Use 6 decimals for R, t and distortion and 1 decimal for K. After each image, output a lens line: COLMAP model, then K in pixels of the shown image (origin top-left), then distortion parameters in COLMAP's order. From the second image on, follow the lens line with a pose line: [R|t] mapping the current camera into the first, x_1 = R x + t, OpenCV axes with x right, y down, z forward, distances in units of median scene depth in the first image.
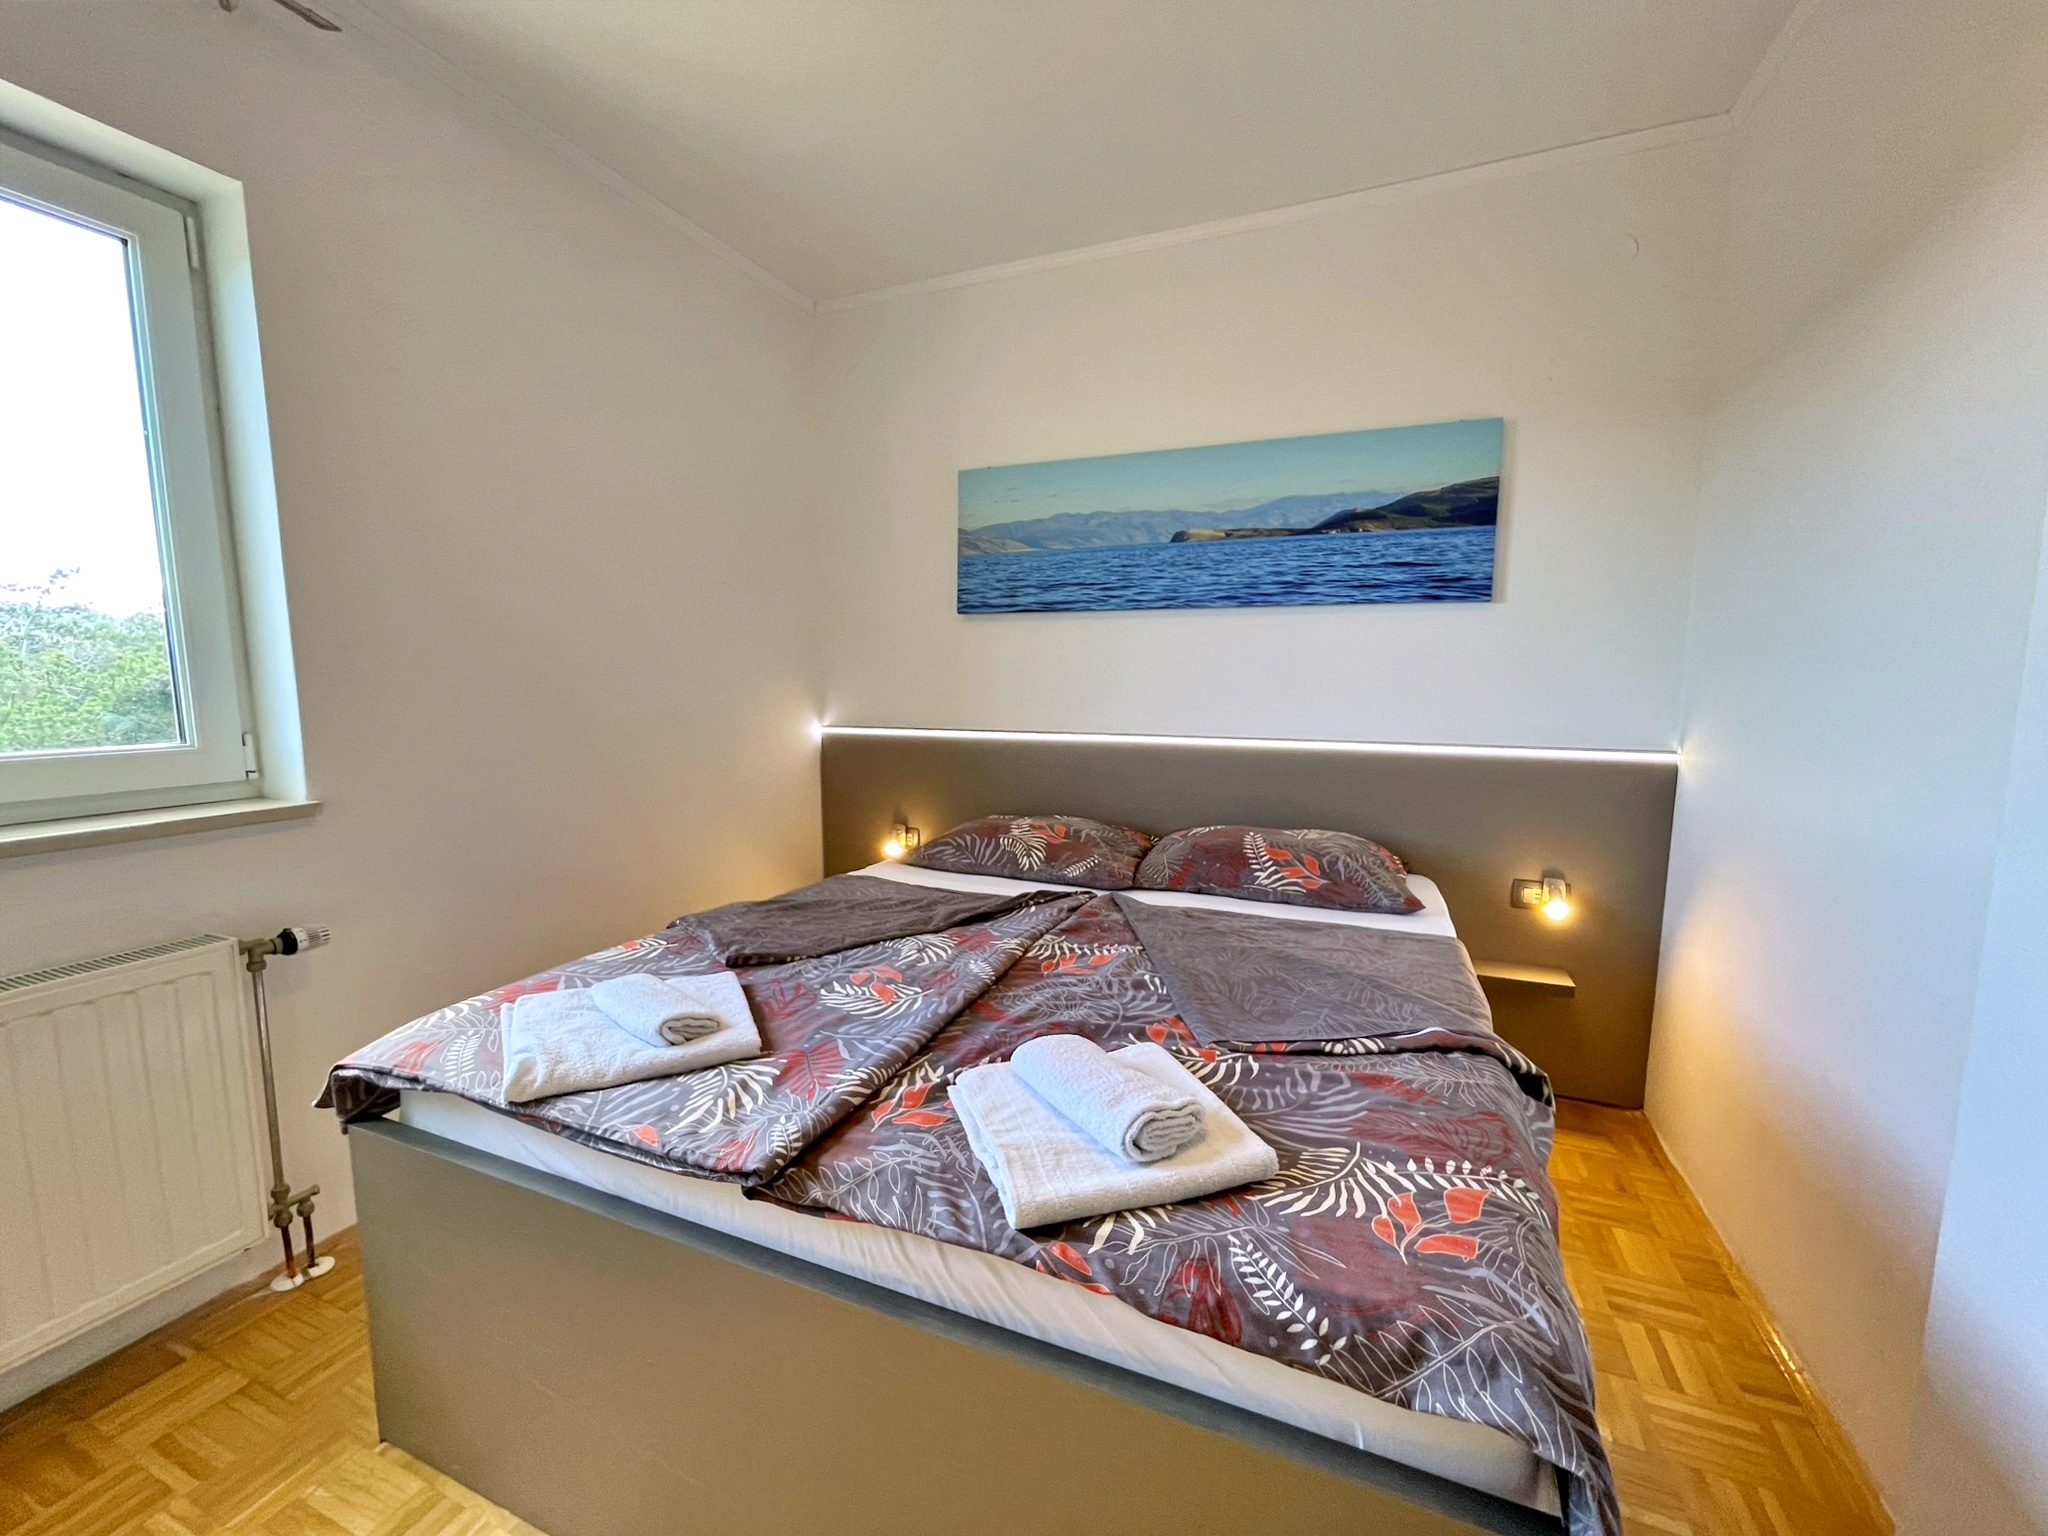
lens RADIAL K [[830.3, 0, 1018.2], [0, 830.3, 777.7], [0, 0, 1]] dist [0.000245, -0.000283]
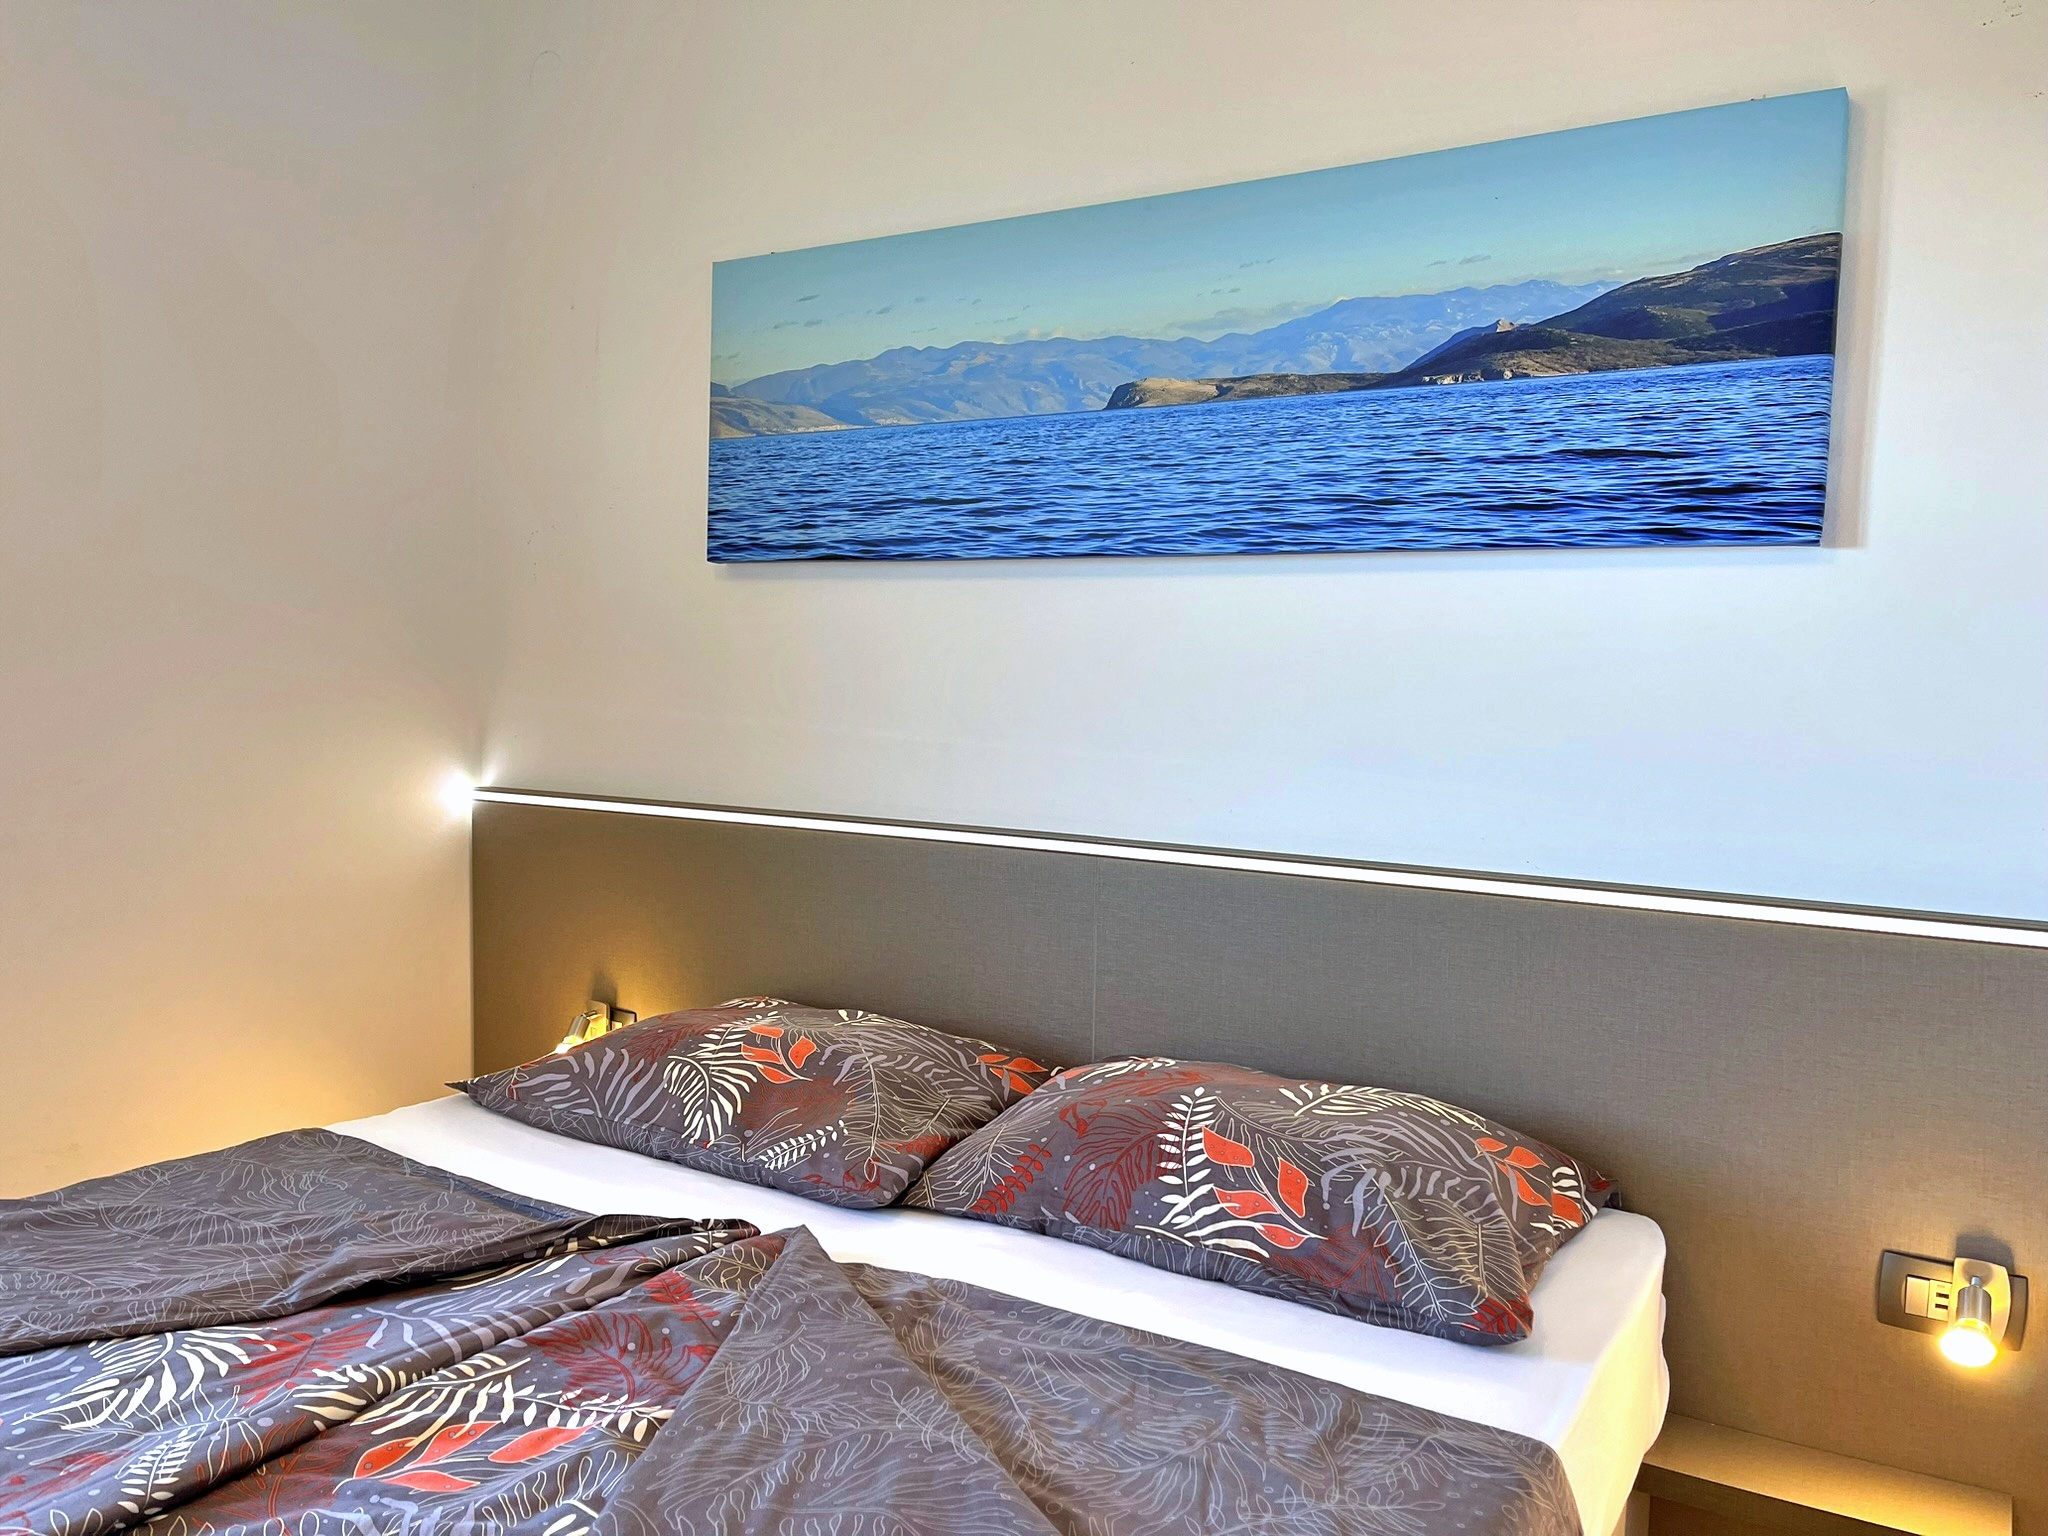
lens RADIAL K [[1567.3, 0, 1013.0], [0, 1567.3, 786.9], [0, 0, 1]] dist [0.053676, -0.005490]
pose [[0.988524, 0.029530, -0.148151, 0.302130], [-0.036478, 0.998347, -0.044406, -0.047660], [0.146595, 0.049301, 0.987967, 0.193487]]
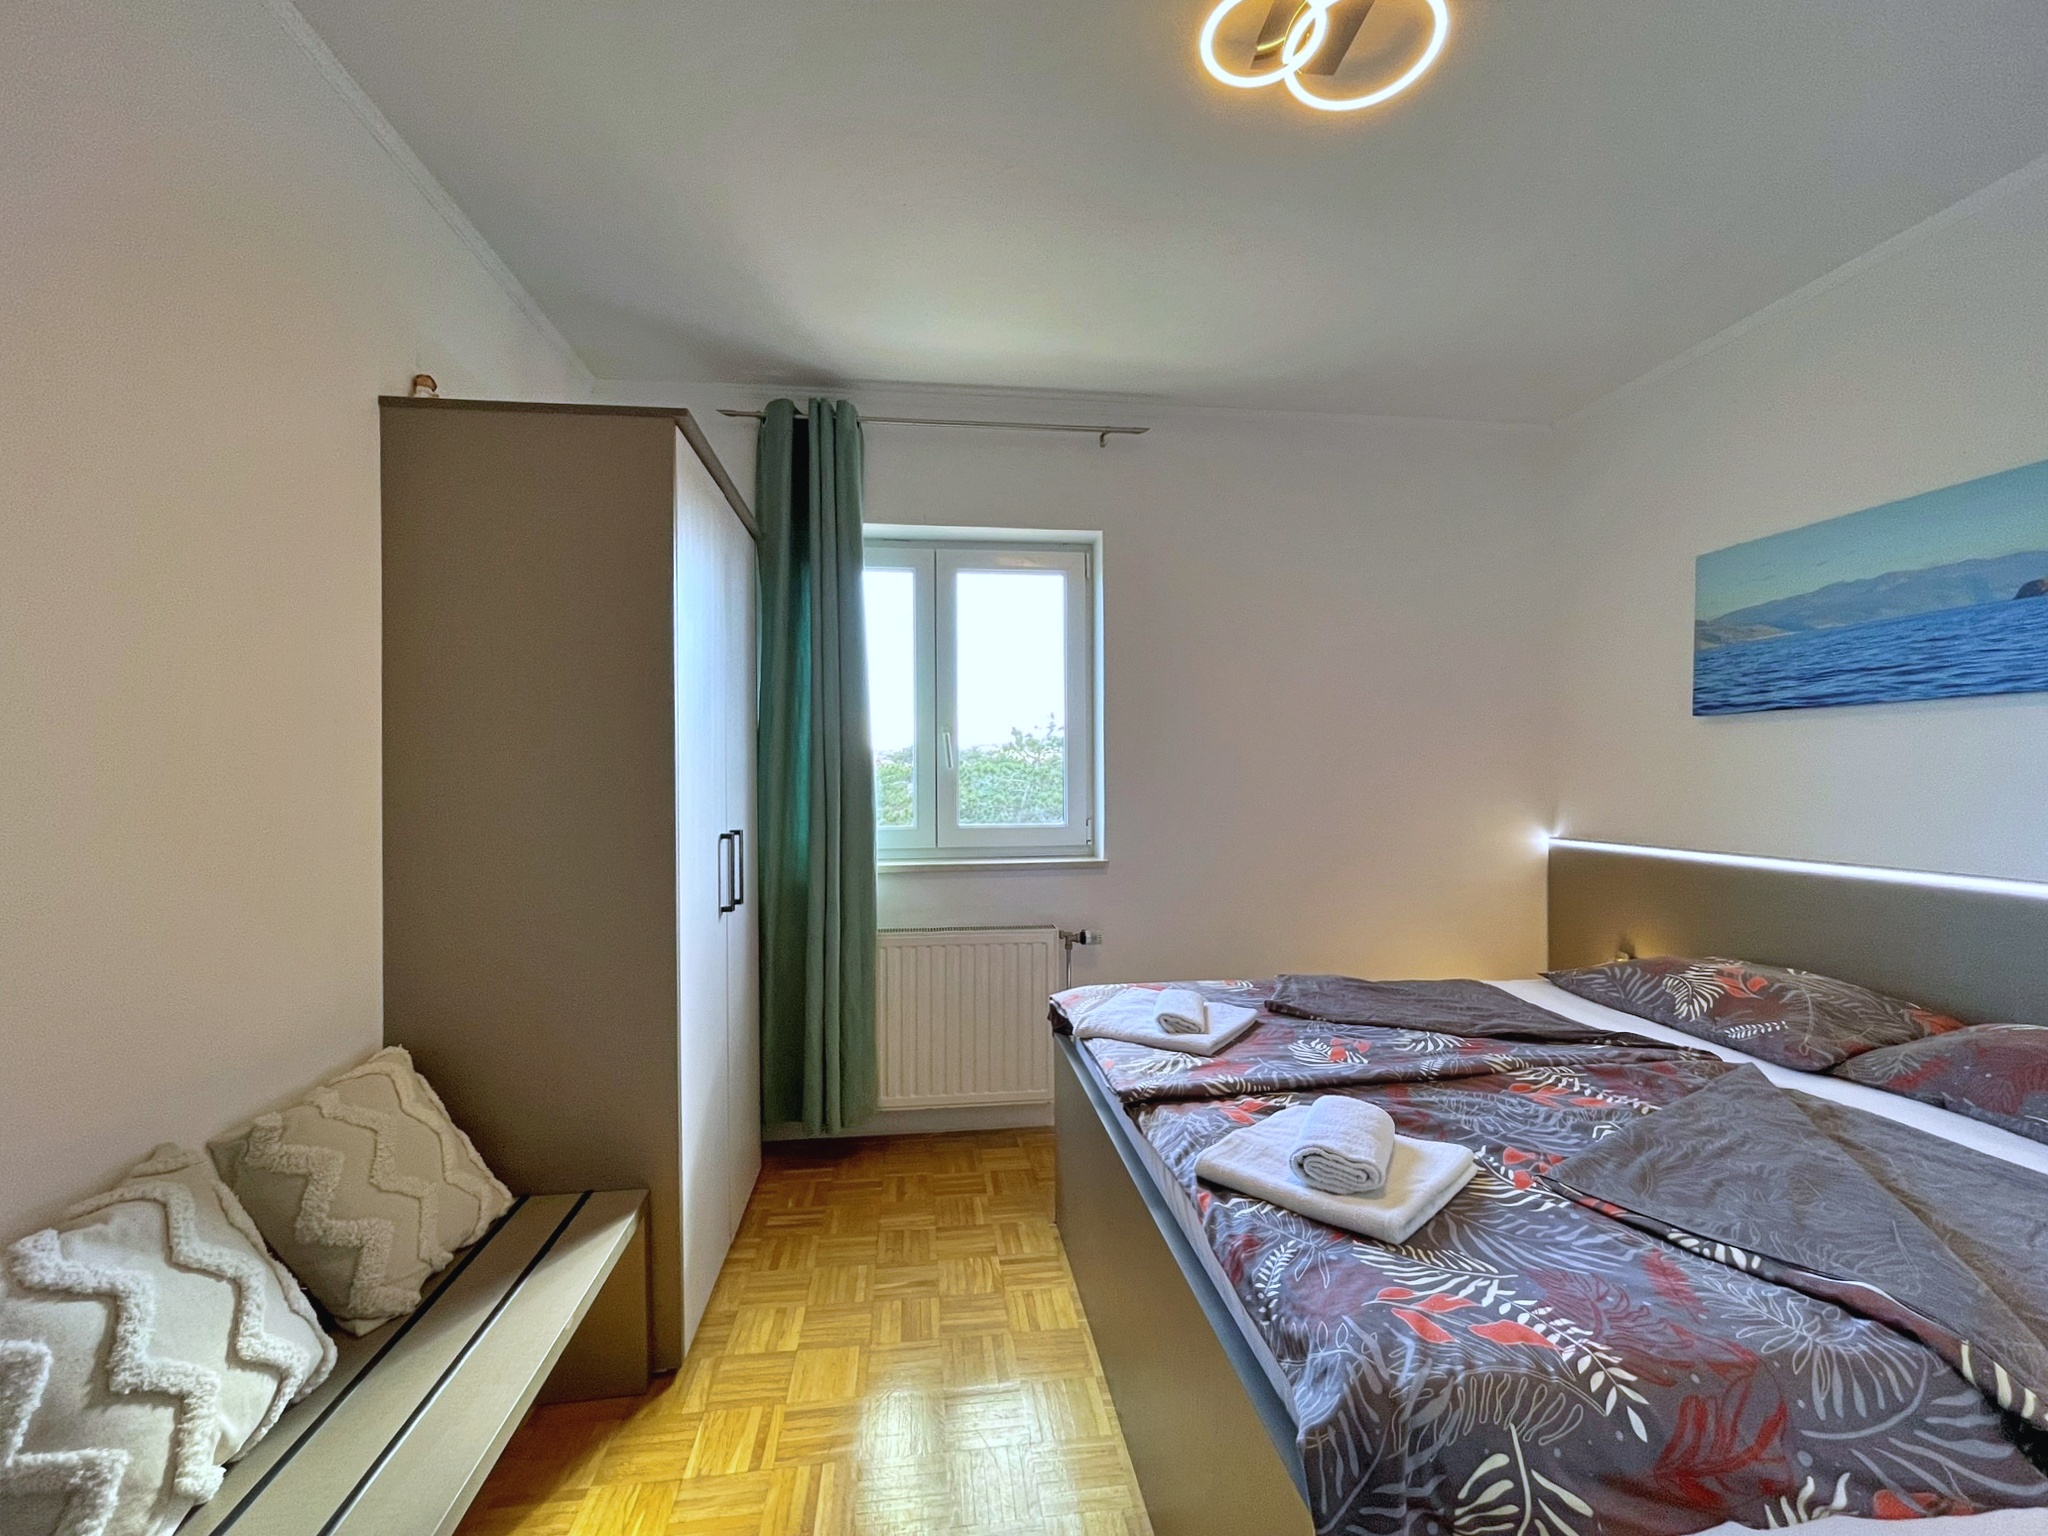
lens RADIAL K [[830.3, 0, 1018.2], [0, 830.3, 777.7], [0, 0, 1]] dist [0.000245, -0.000283]
pose [[0.507738, -0.002426, -0.861508, 0.405128], [-0.101441, 0.992871, -0.062581, -0.011630], [0.855518, 0.119167, 0.503873, -0.035800]]
